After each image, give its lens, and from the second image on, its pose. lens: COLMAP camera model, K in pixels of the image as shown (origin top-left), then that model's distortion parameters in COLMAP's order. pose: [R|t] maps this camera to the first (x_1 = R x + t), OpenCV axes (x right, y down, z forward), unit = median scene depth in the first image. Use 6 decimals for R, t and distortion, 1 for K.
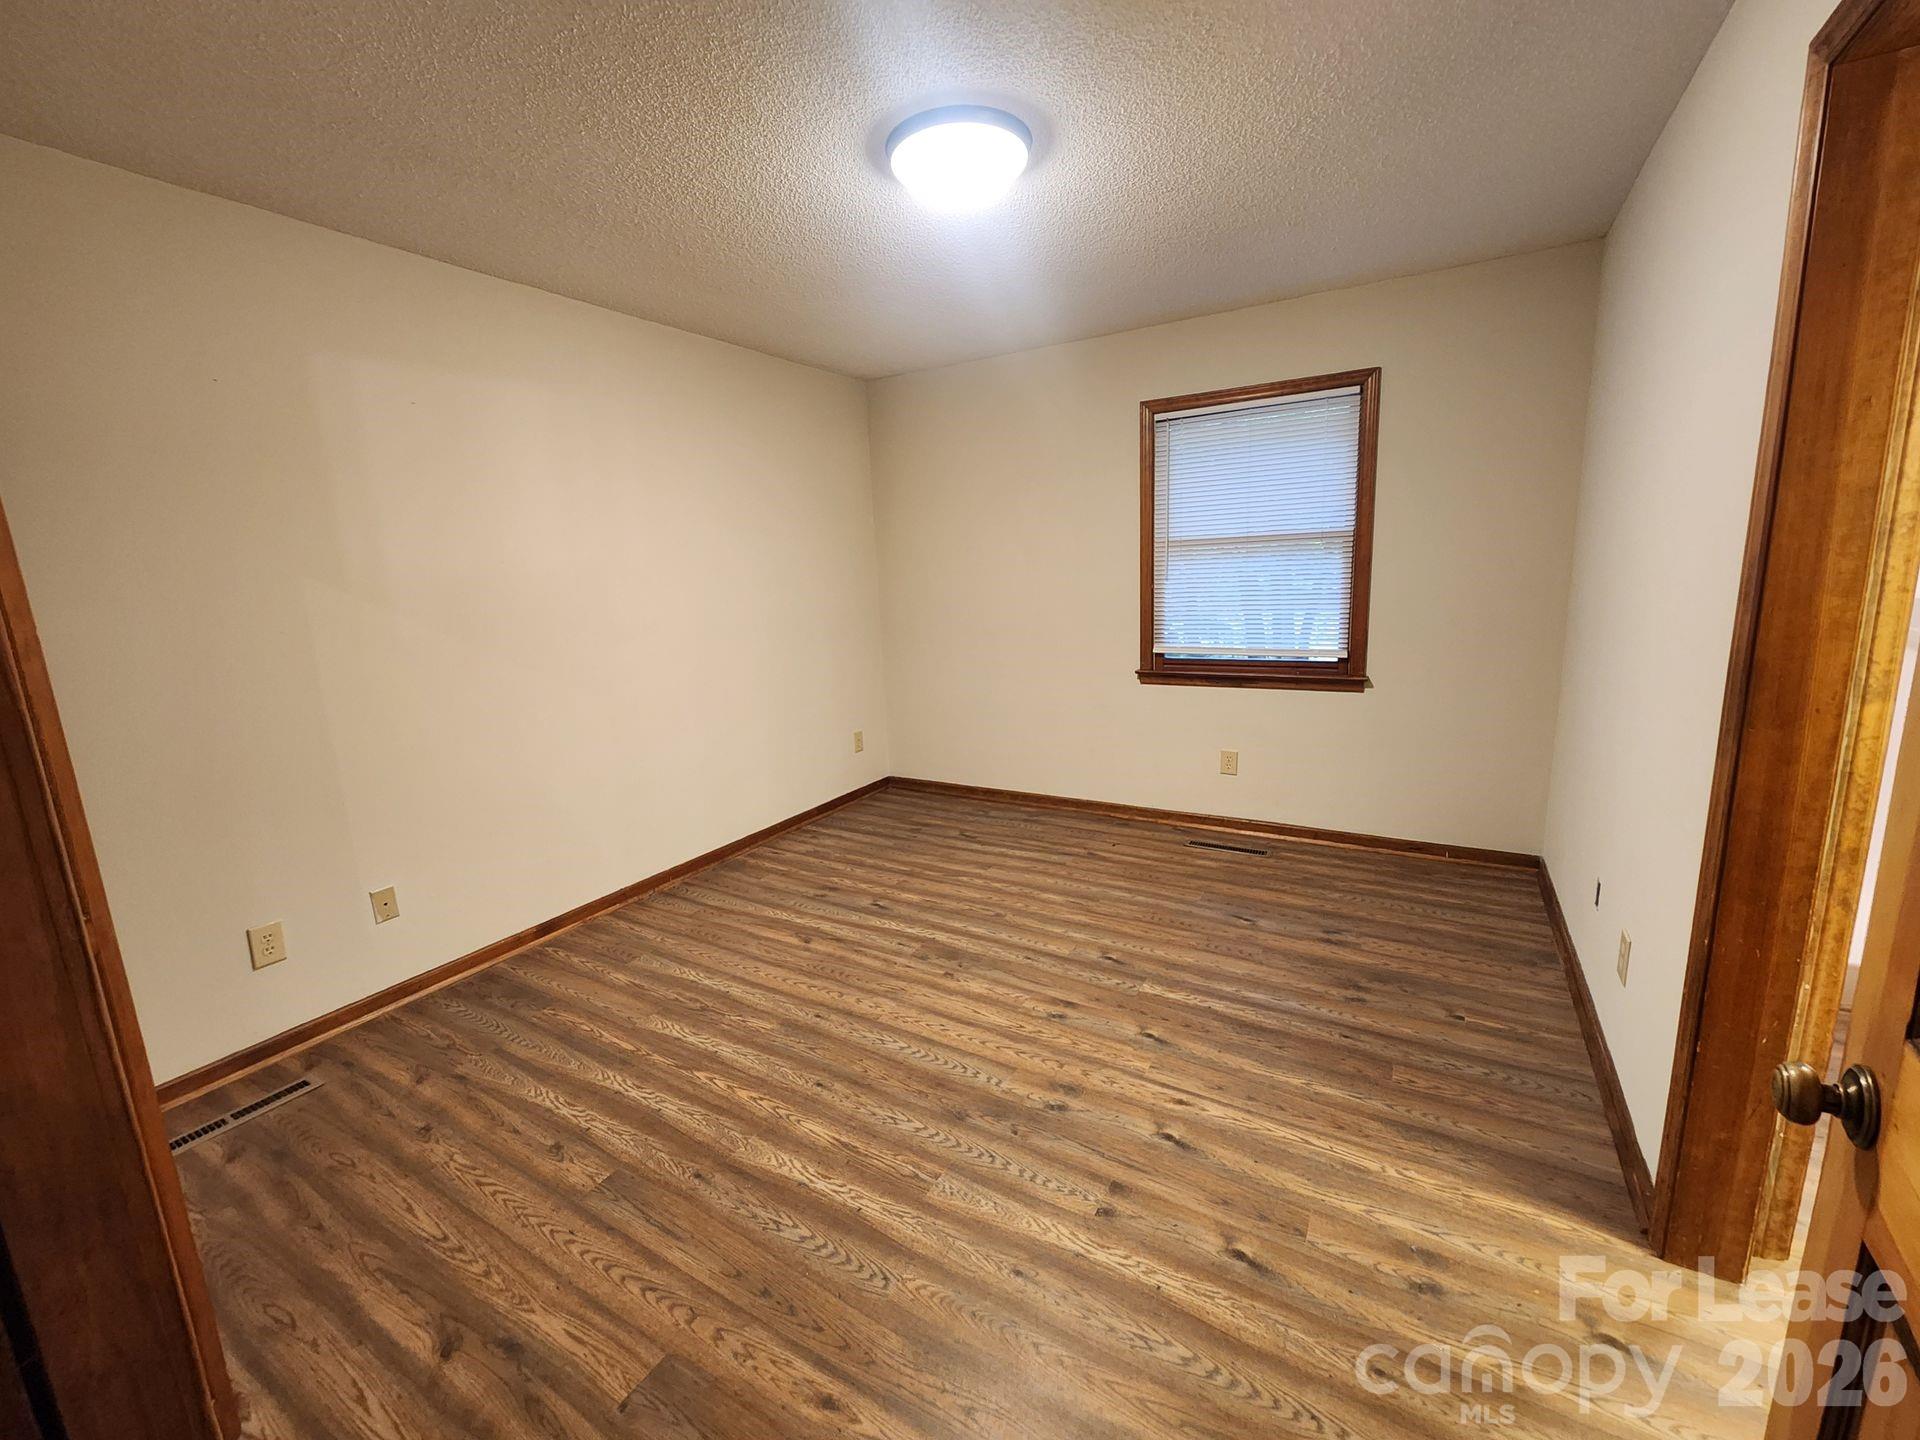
lens RADIAL K [[779.4, 0, 961.5], [0, 779.4, 728.9], [0, 0, 1]] dist [-0.000577, 0.000359]
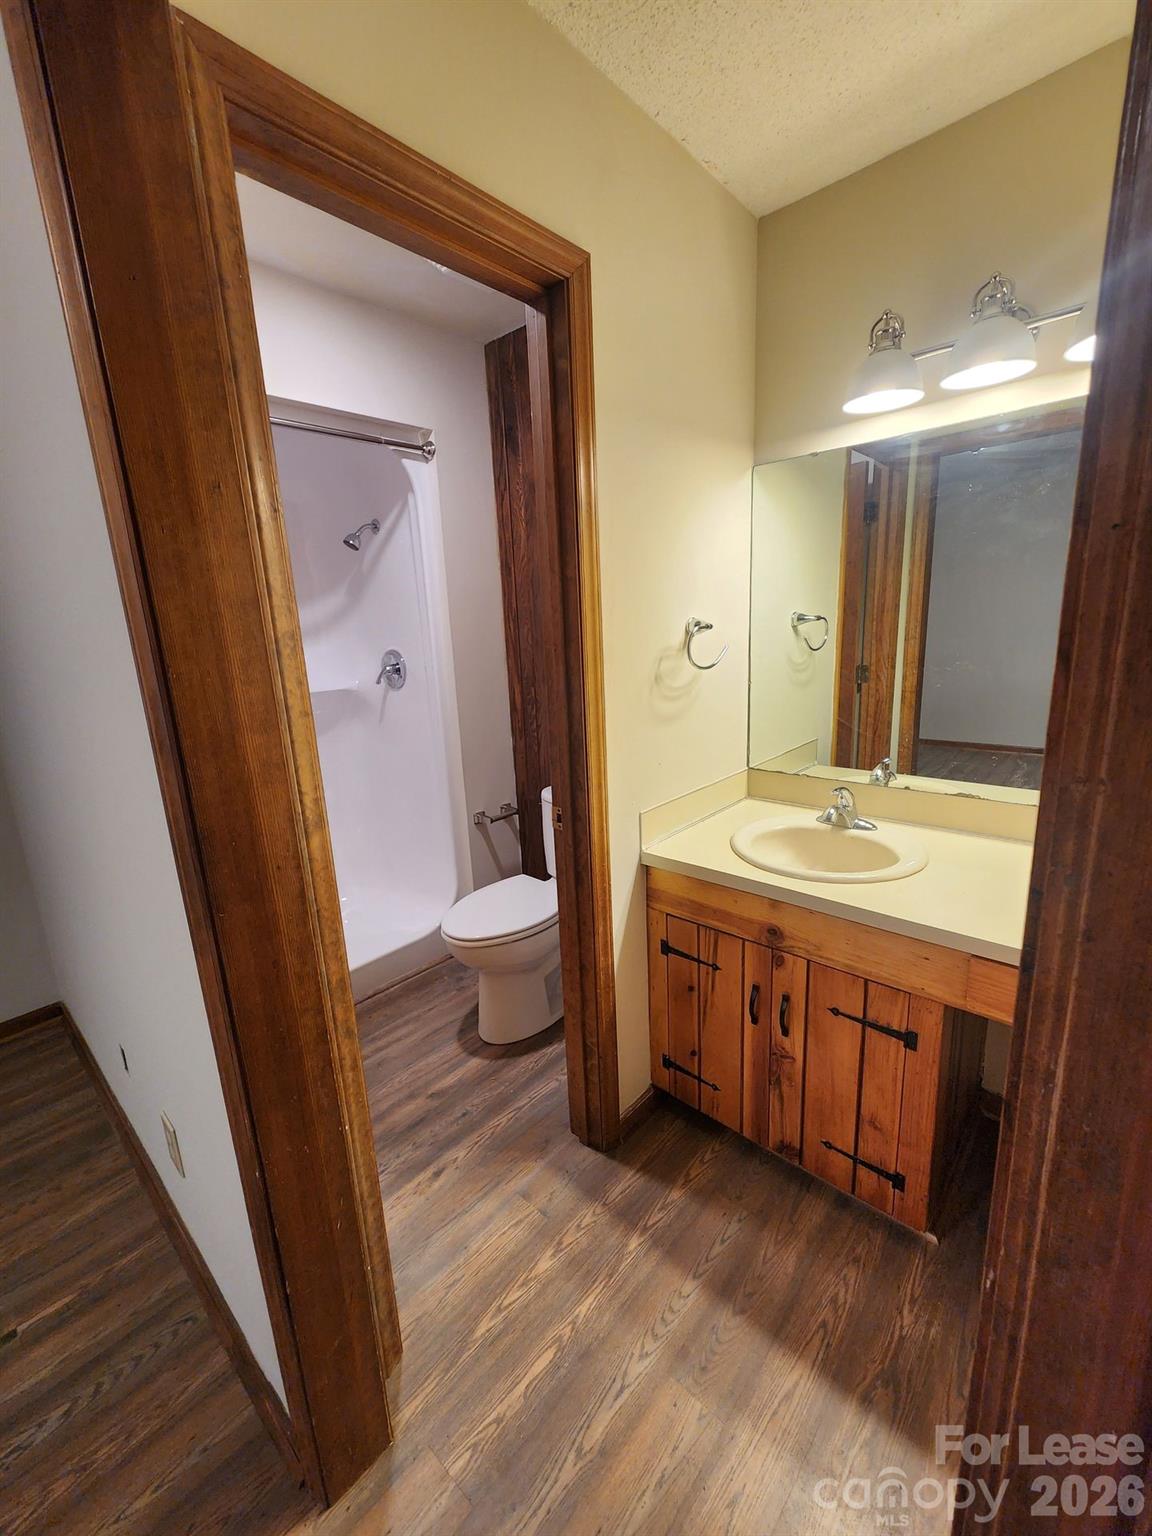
lens RADIAL K [[623.5, 0, 577.3], [0, 623.5, 766.1], [0, 0, 1]] dist [-0.000577, 0.000359]
pose [[0.206454, -0.192420, 0.959349, 0.552107], [0.215565, 0.965327, 0.147229, -0.156284], [-0.954415, 0.176406, 0.240774, 0.520522]]
